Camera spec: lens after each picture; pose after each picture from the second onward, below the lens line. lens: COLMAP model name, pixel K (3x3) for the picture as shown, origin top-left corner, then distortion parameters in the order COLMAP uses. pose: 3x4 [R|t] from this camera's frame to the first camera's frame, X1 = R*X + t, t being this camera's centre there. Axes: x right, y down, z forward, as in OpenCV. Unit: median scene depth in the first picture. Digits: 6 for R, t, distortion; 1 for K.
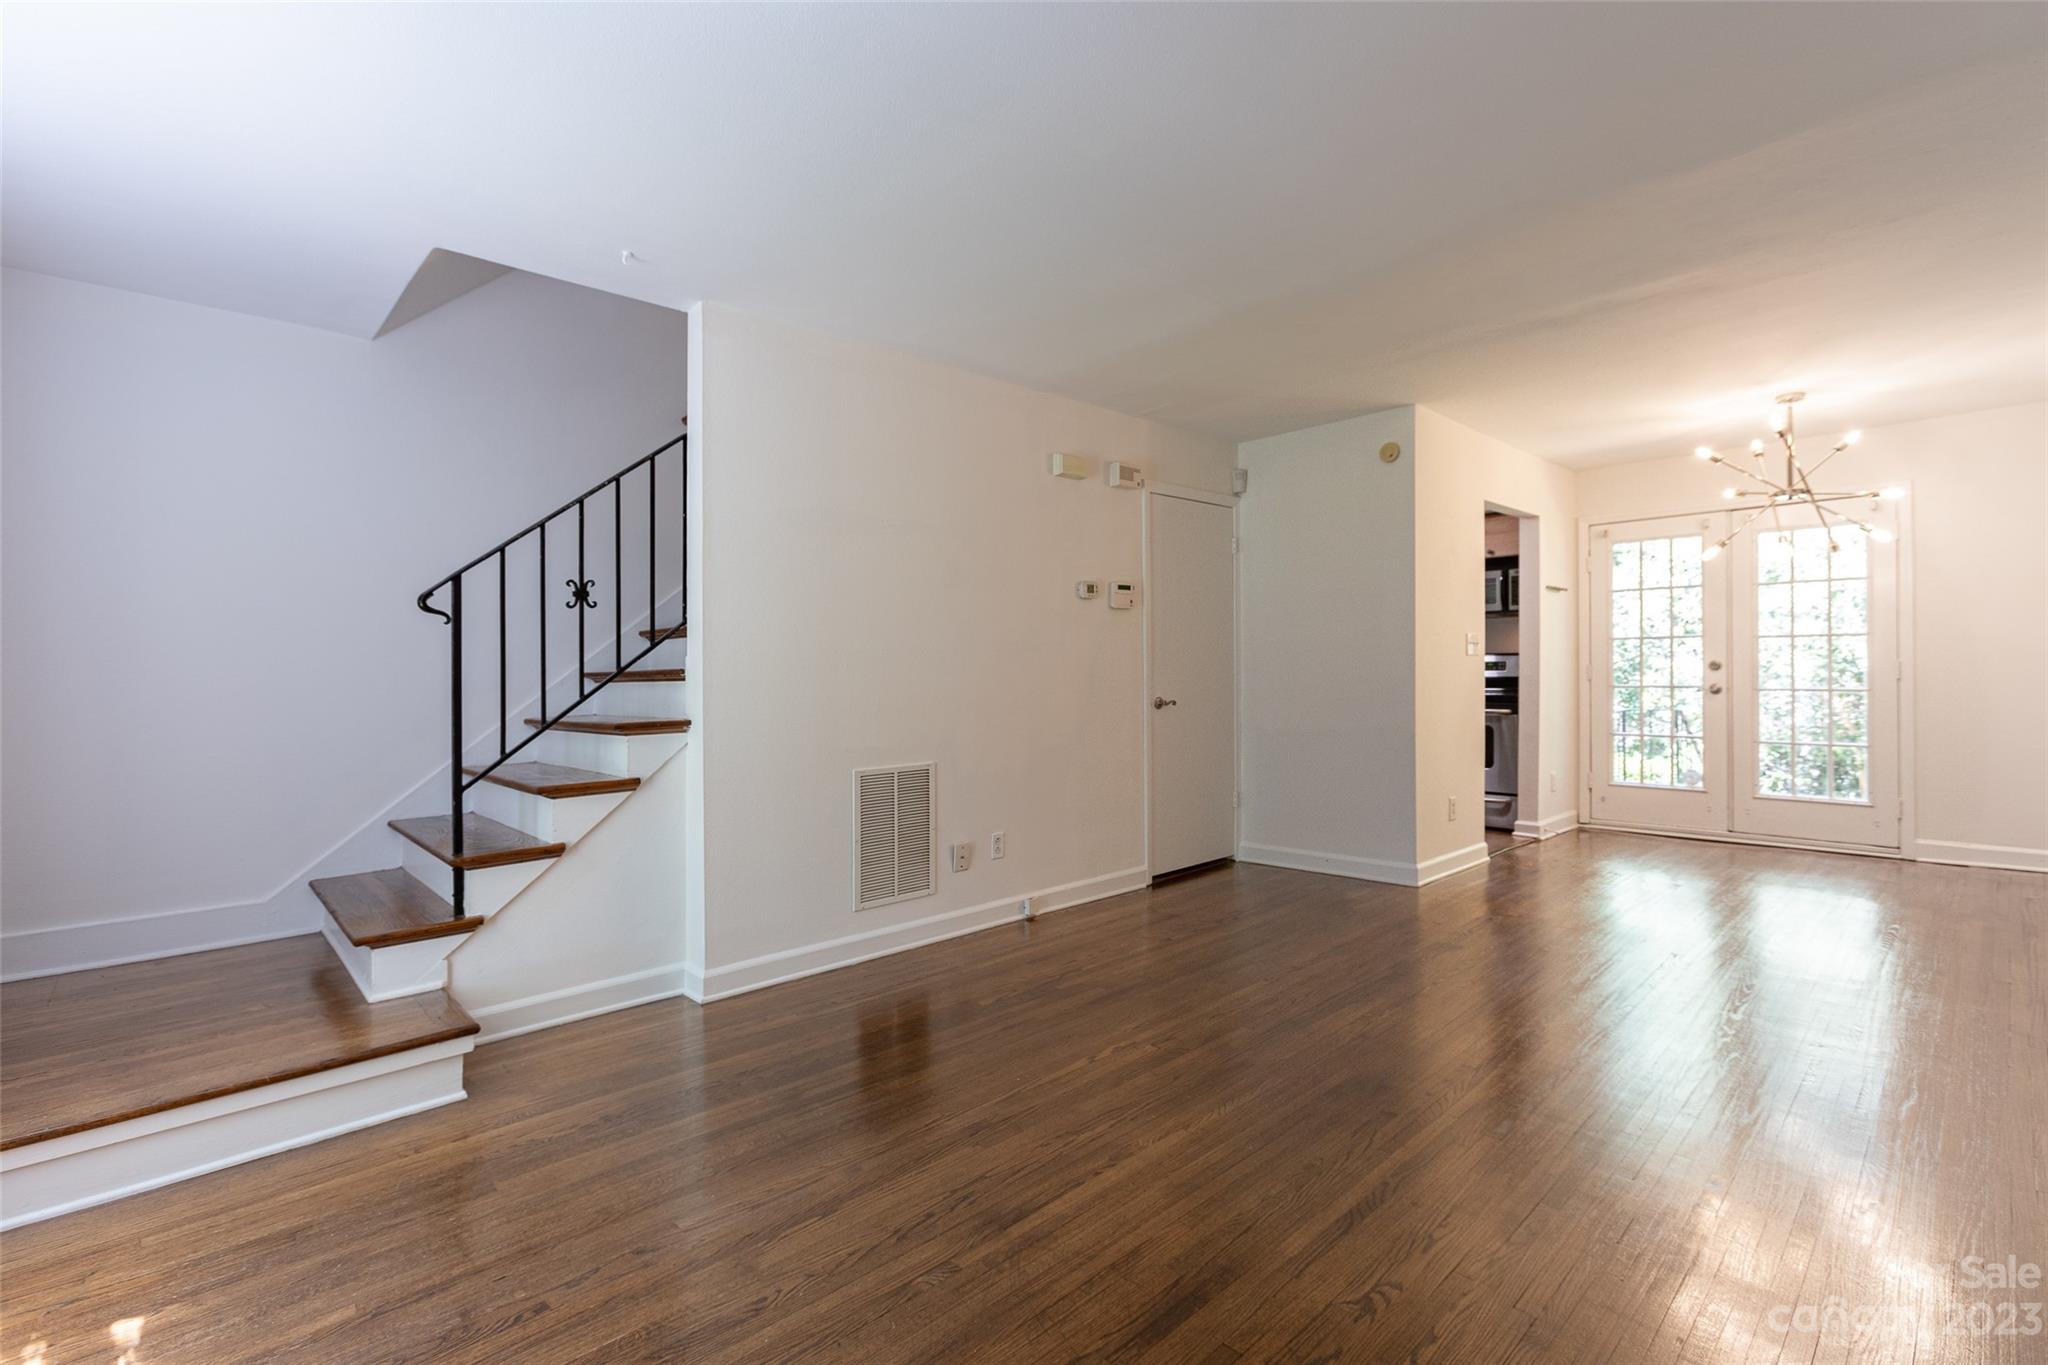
lens RADIAL K [[926.4, 0, 1017.2], [0, 926.4, 681.8], [0, 0, 1]] dist [-0.001077, 0.000453]
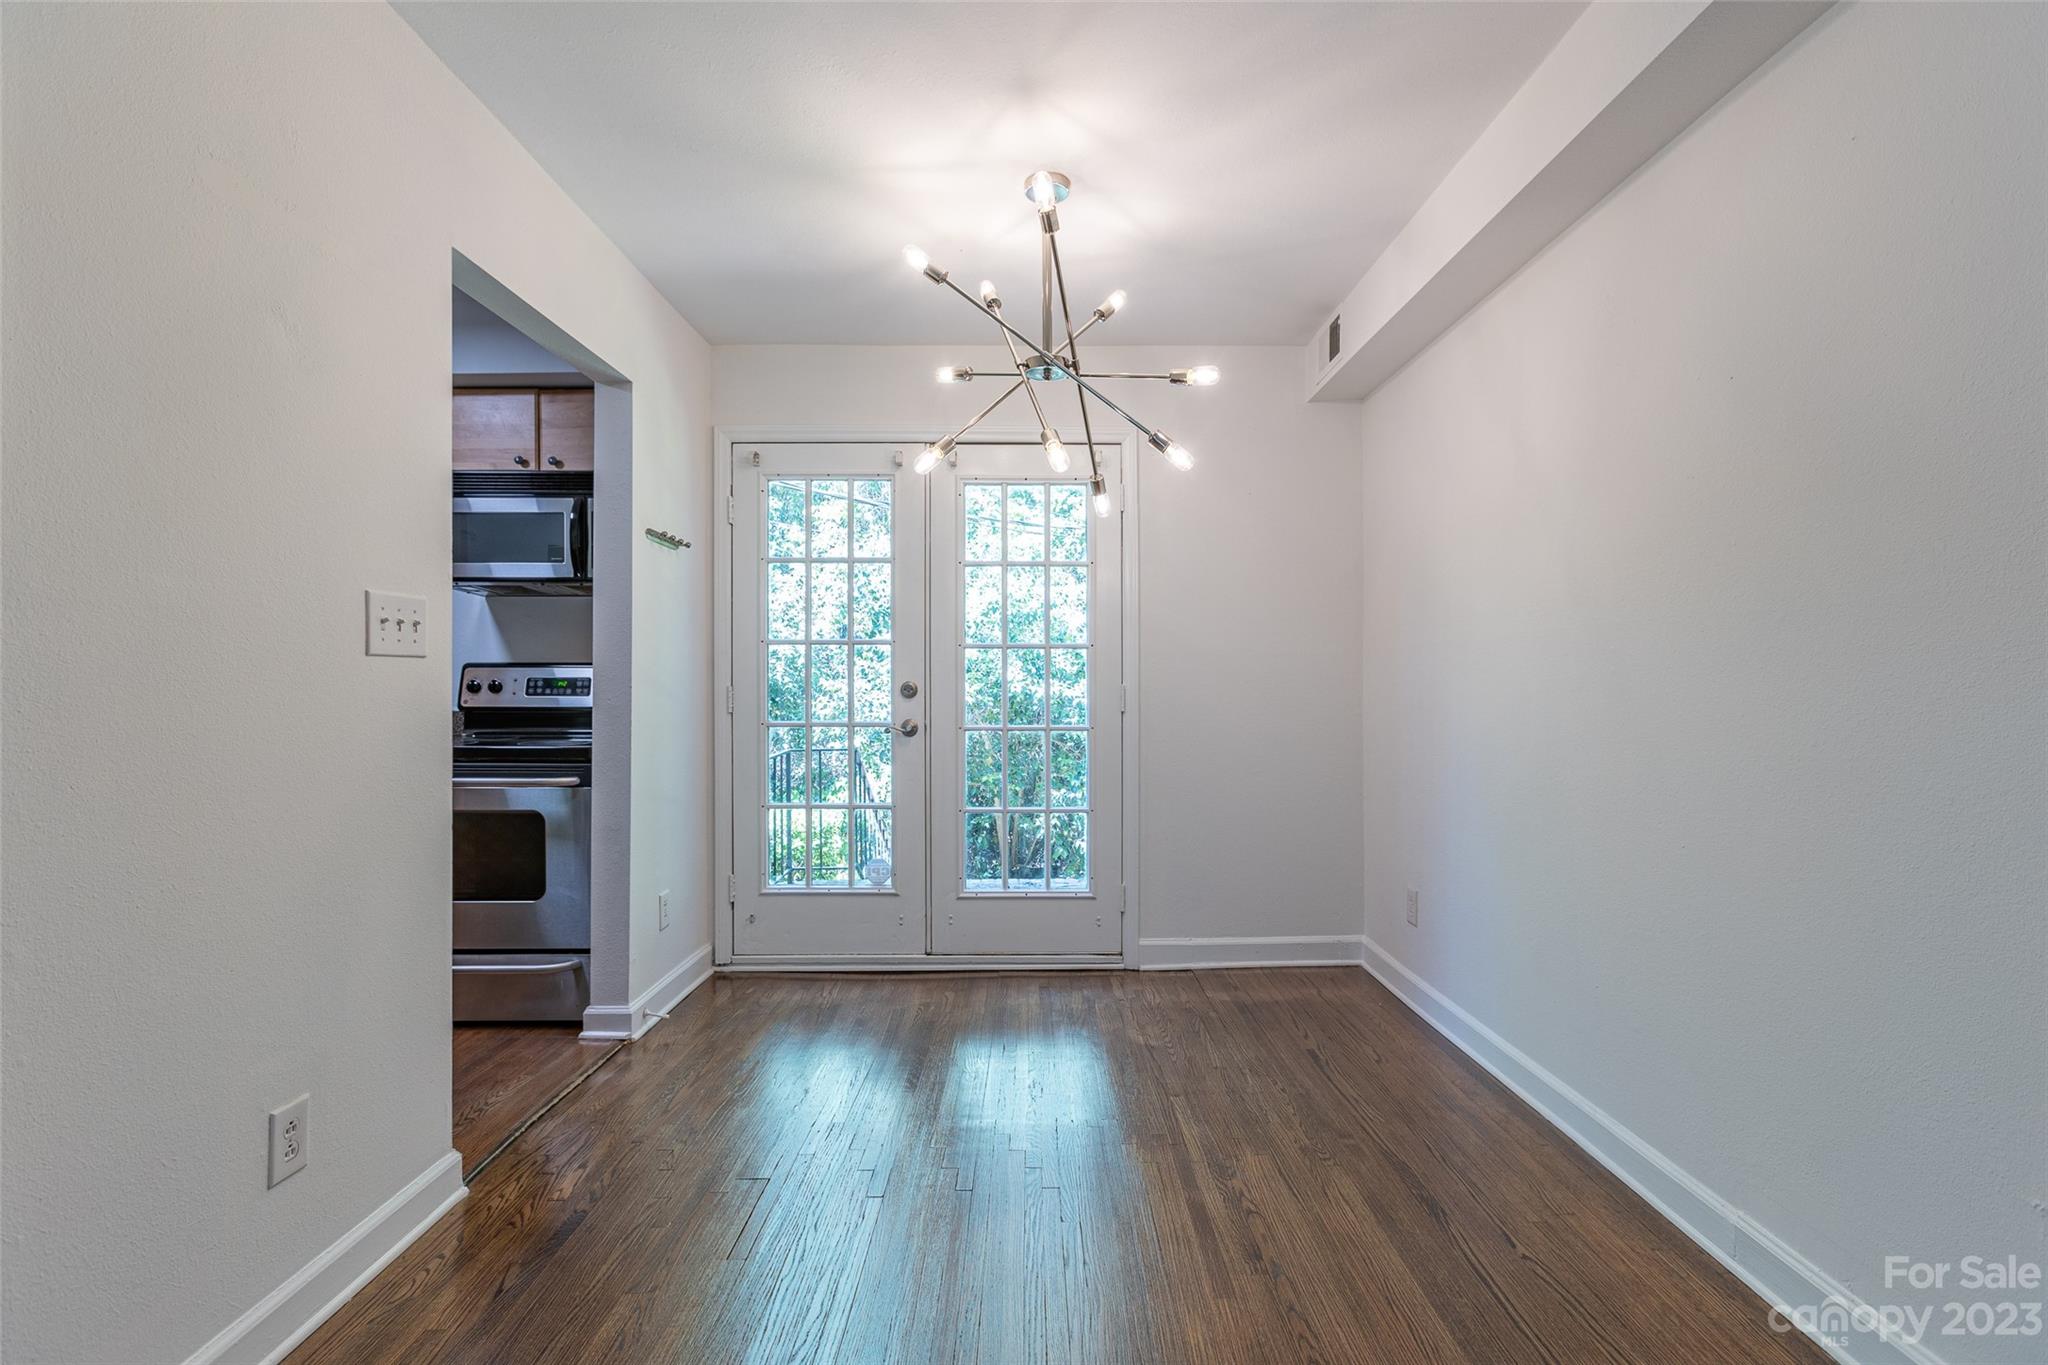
lens RADIAL K [[926.4, 0, 1017.2], [0, 926.4, 681.8], [0, 0, 1]] dist [-0.001077, 0.000453]
pose [[0.691673, 0.011660, 0.722117, 0.349856], [0.000283, 0.999865, -0.016416, -0.012690], [-0.722211, 0.011558, 0.691577, 0.510997]]
